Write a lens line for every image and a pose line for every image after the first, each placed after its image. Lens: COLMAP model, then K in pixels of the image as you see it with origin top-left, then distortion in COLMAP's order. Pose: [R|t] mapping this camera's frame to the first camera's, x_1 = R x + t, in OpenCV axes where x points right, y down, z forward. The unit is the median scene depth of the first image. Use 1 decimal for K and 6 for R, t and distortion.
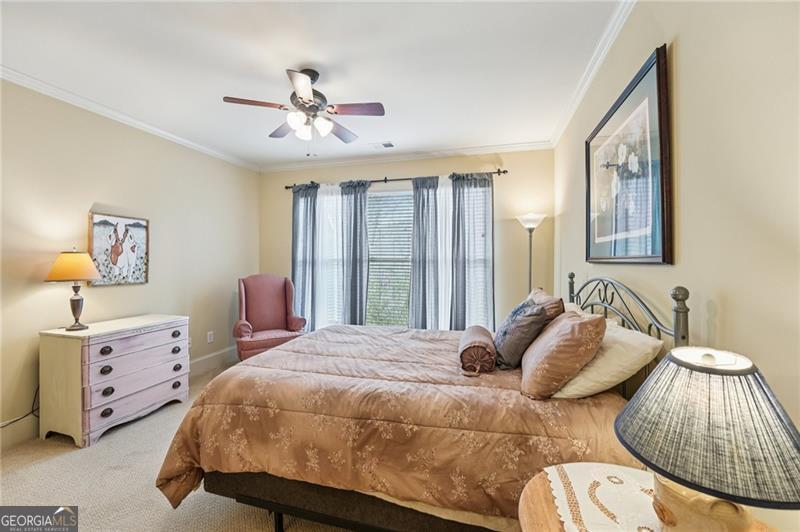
lens RADIAL K [[327.3, 0, 399.7], [0, 327.3, 260.2], [0, 0, 1]] dist [-0.024390, 0.000850]
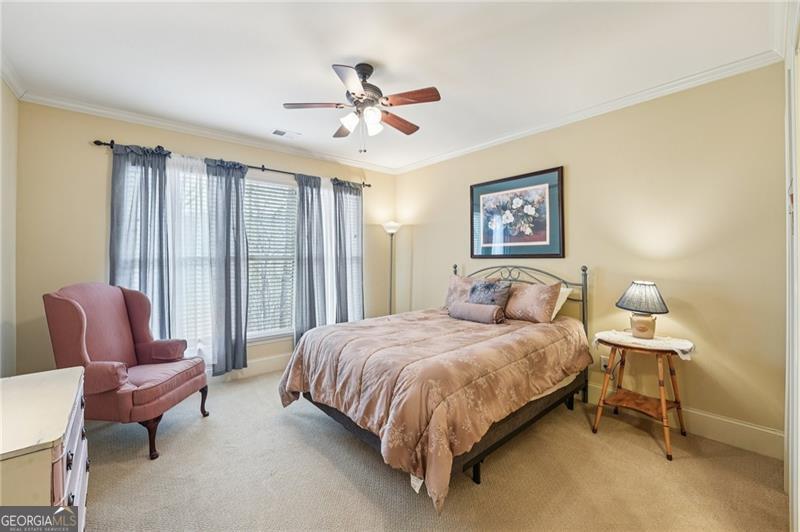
lens RADIAL K [[327.3, 0, 394.3], [0, 327.3, 261.2], [0, 0, 1]] dist [-0.024390, 0.000850]
pose [[0.562314, -0.015184, 0.826785, -0.622588], [0.006659, 0.999882, 0.013834, -0.002347], [-0.826897, -0.002273, 0.562348, 0.219839]]
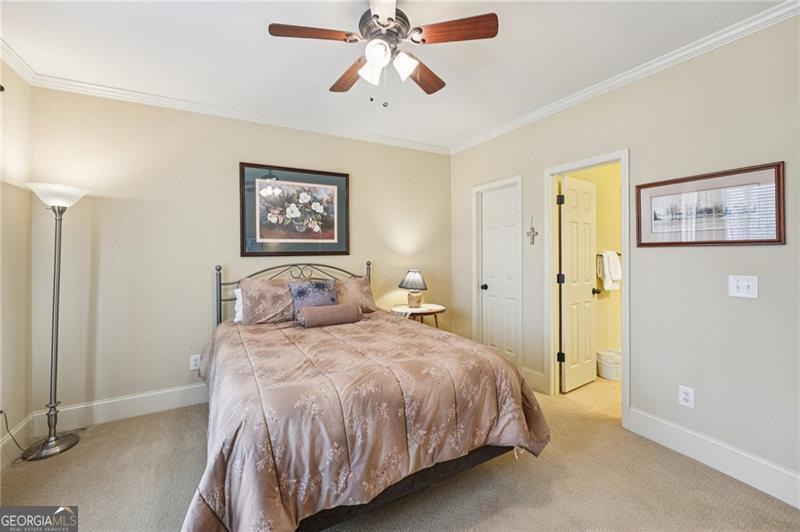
lens RADIAL K [[327.3, 0, 402.9], [0, 327.3, 261.3], [0, 0, 1]] dist [-0.024390, 0.000850]
pose [[-0.715868, -0.011689, 0.698138, -0.476860], [0.009118, 0.999618, 0.026086, -0.000935], [-0.698176, 0.025040, -0.715488, 0.878149]]
